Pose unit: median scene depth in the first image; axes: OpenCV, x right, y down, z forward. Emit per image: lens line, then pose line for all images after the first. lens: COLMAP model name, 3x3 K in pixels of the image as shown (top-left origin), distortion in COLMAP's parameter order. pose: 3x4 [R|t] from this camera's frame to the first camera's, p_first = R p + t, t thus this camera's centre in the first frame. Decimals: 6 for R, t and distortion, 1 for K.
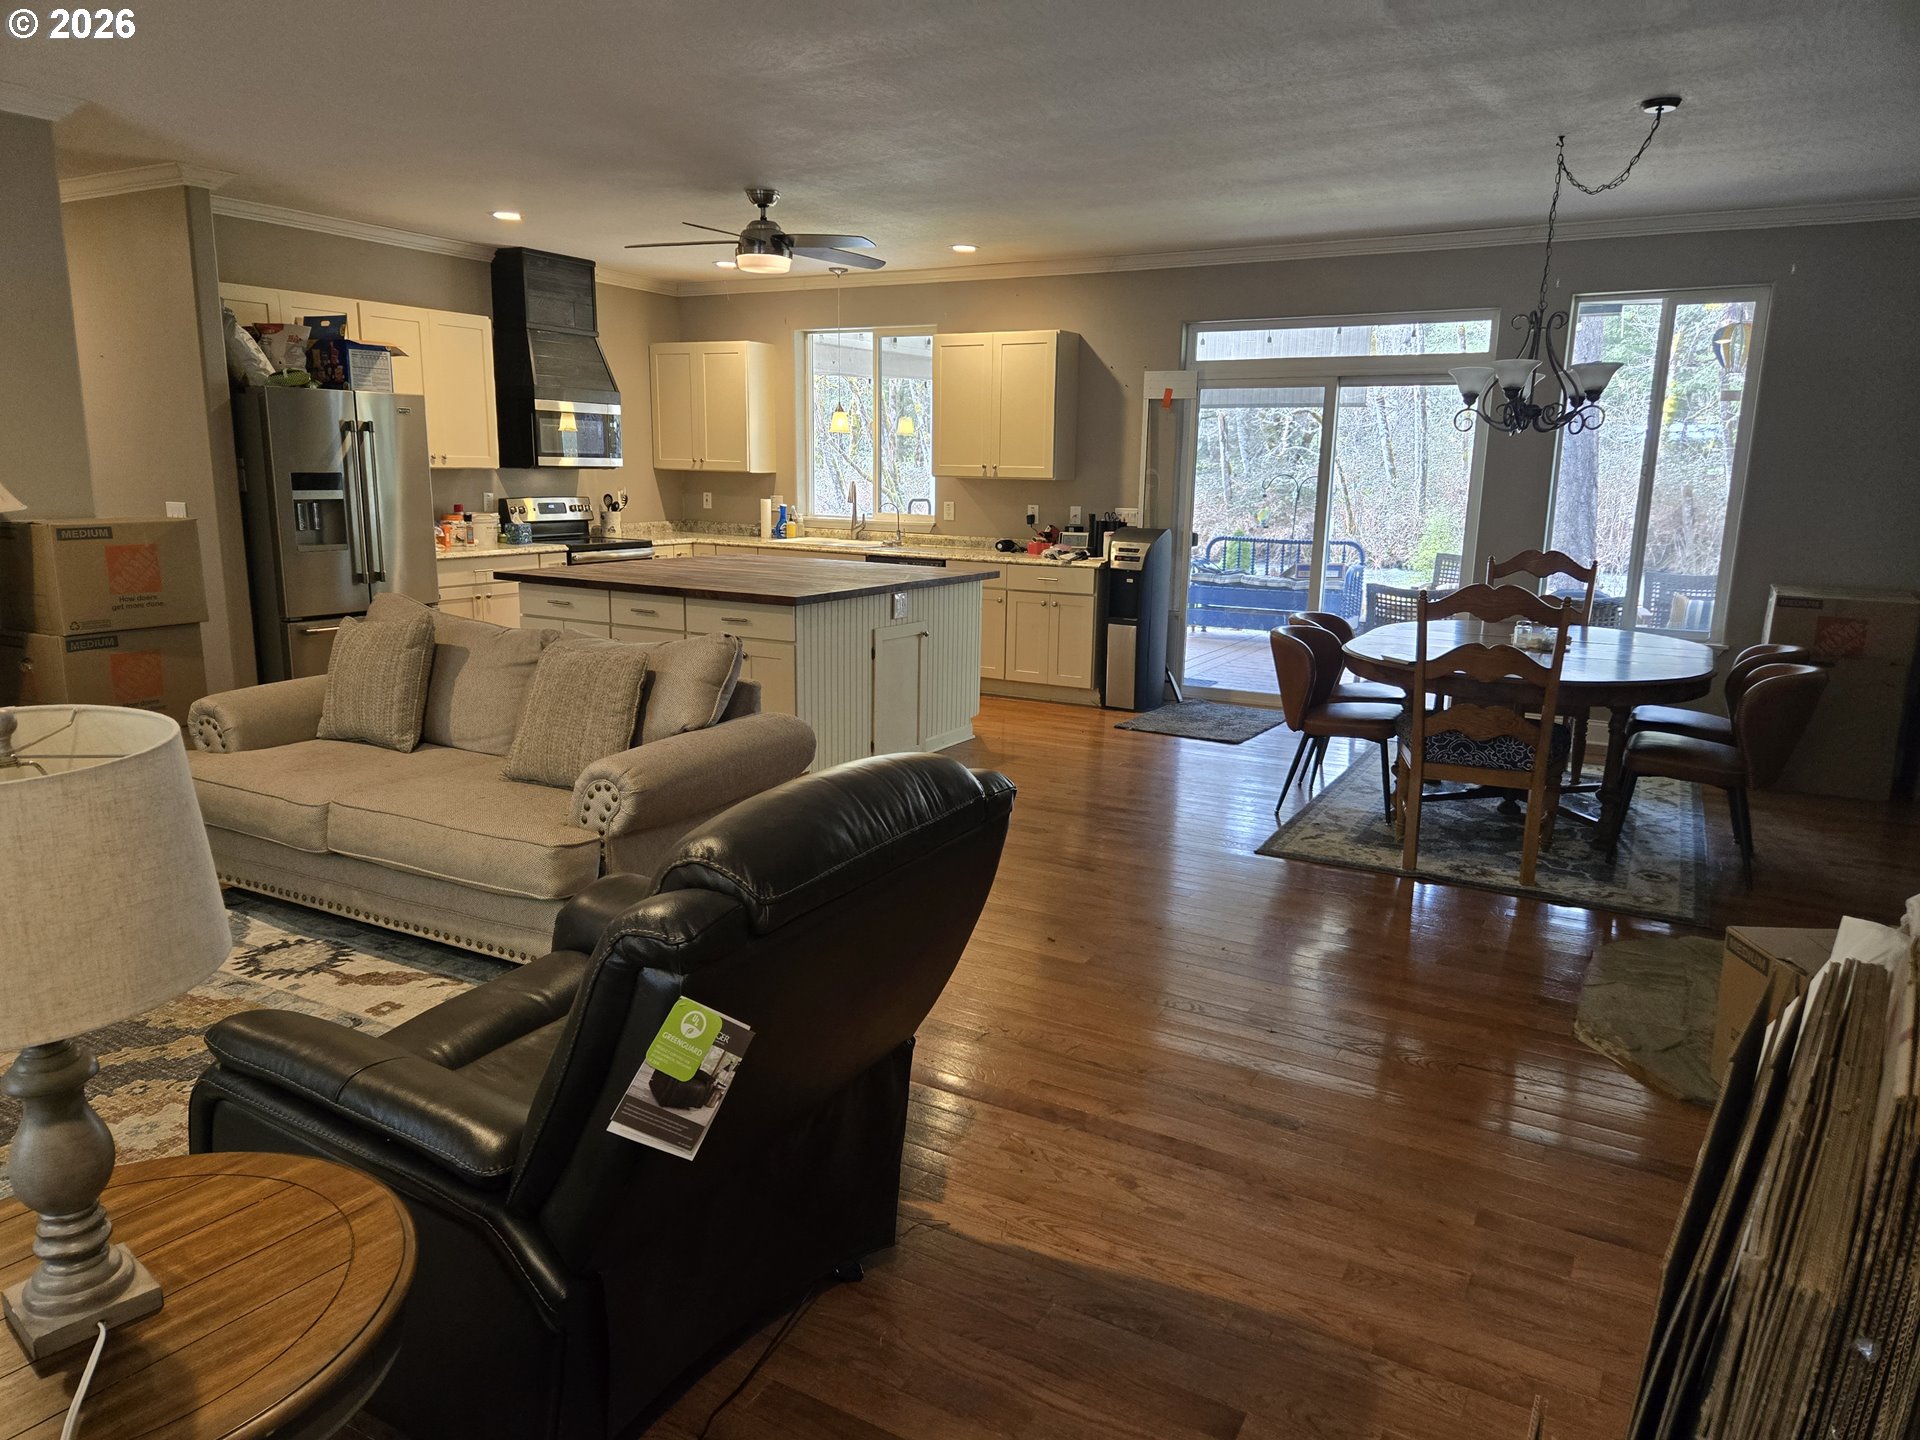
lens RADIAL K [[1272.9, 0, 964.9], [0, 1272.9, 726.2], [0, 0, 1]] dist [0.062653, -0.049095]
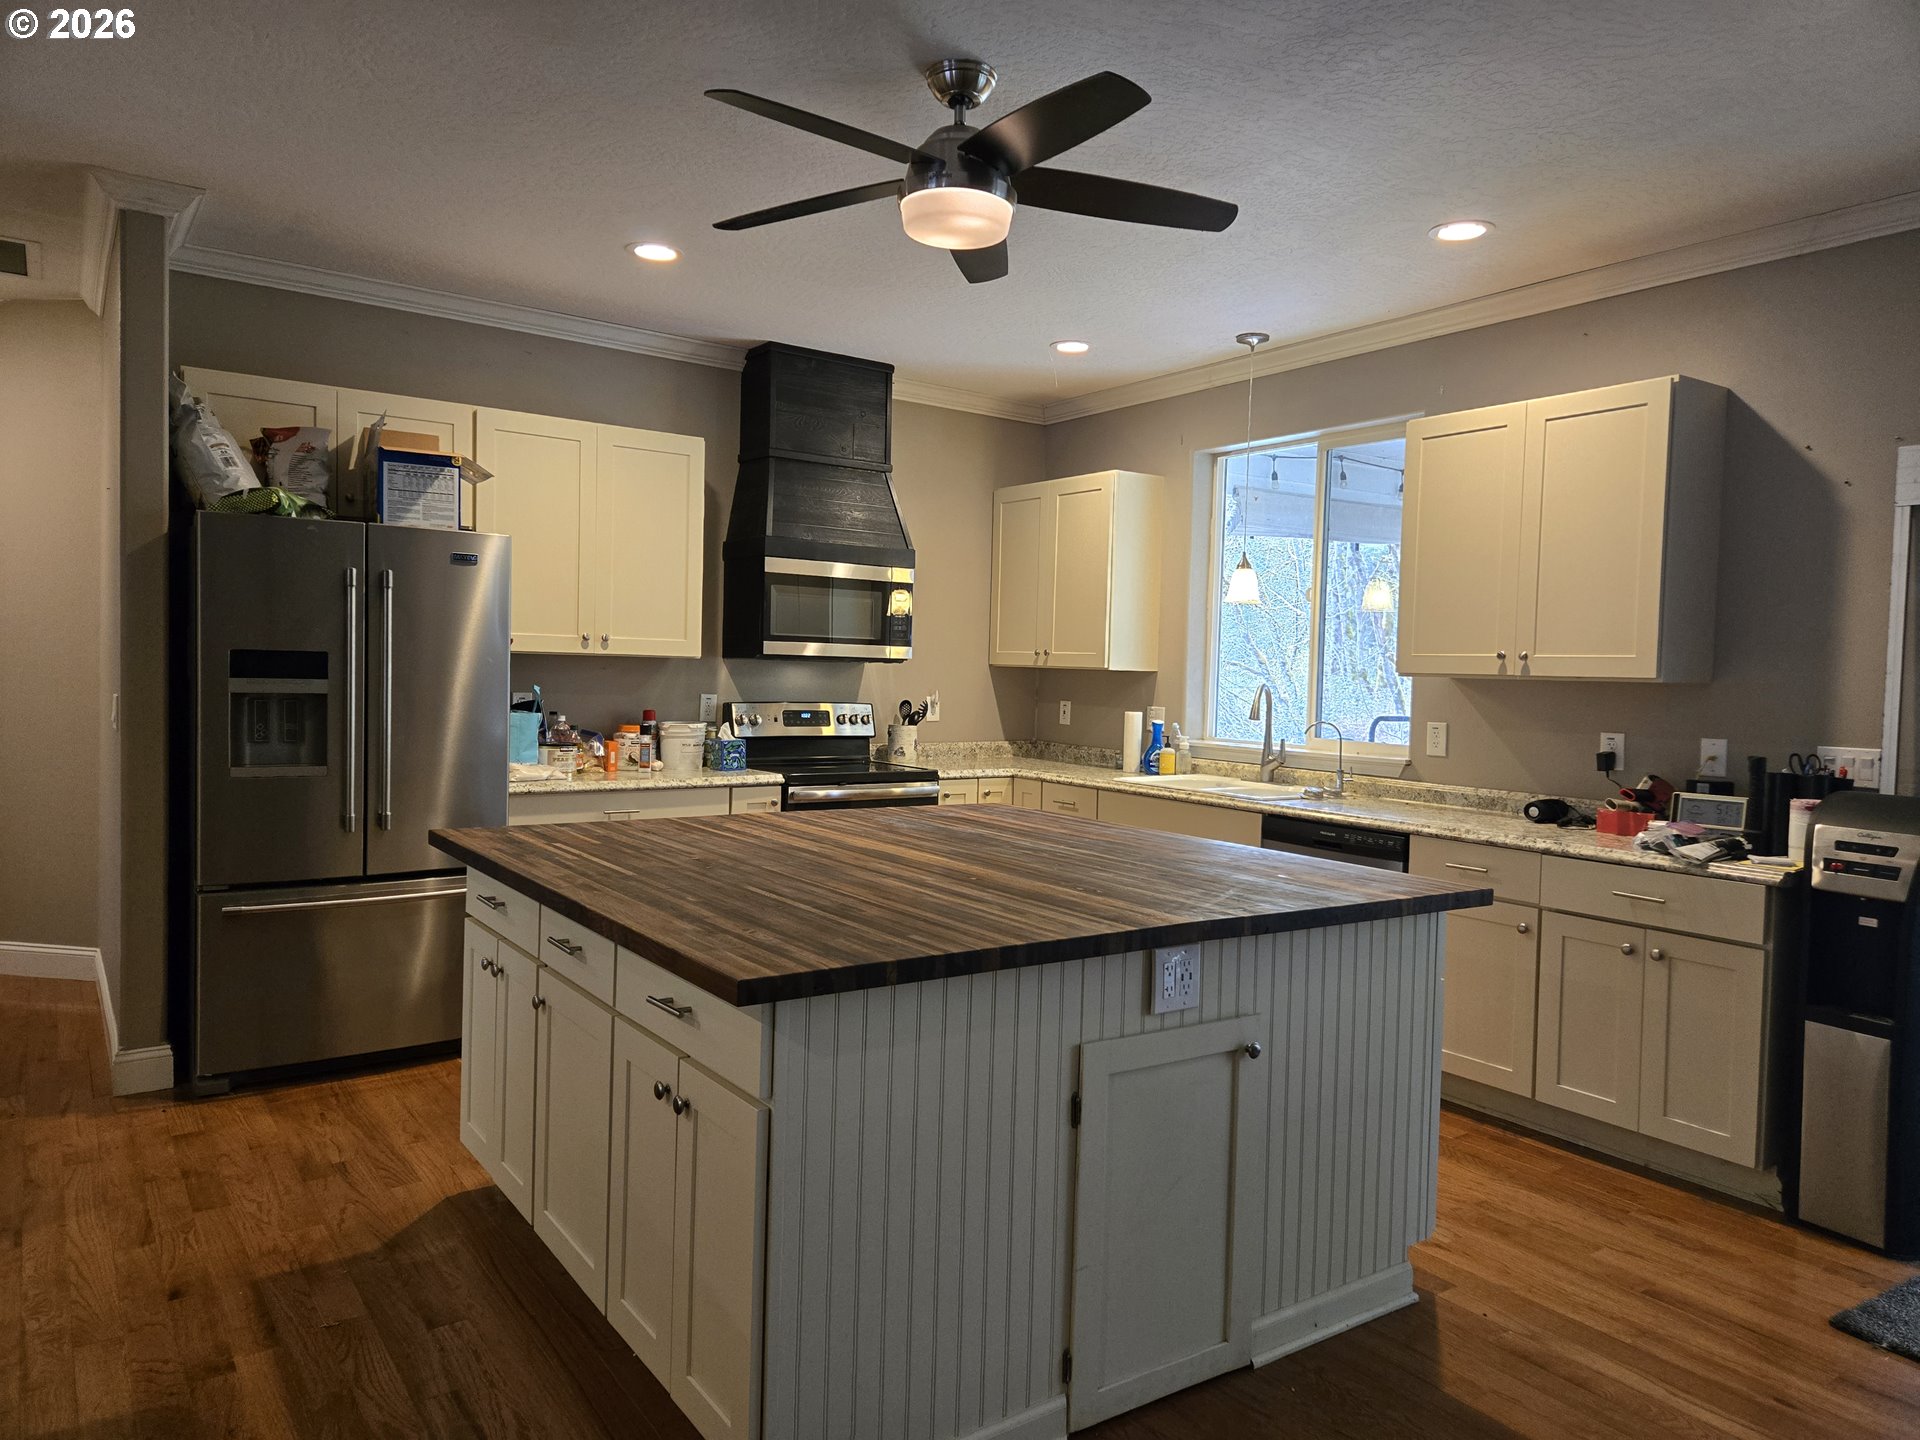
lens RADIAL K [[1272.9, 0, 953.9], [0, 1272.9, 721.4], [0, 0, 1]] dist [0.062653, -0.049095]
pose [[0.902285, 0.025391, -0.430391, 0.039136], [-0.099260, 0.983682, -0.150059, -0.079501], [0.419557, 0.178117, 0.890082, 0.458874]]
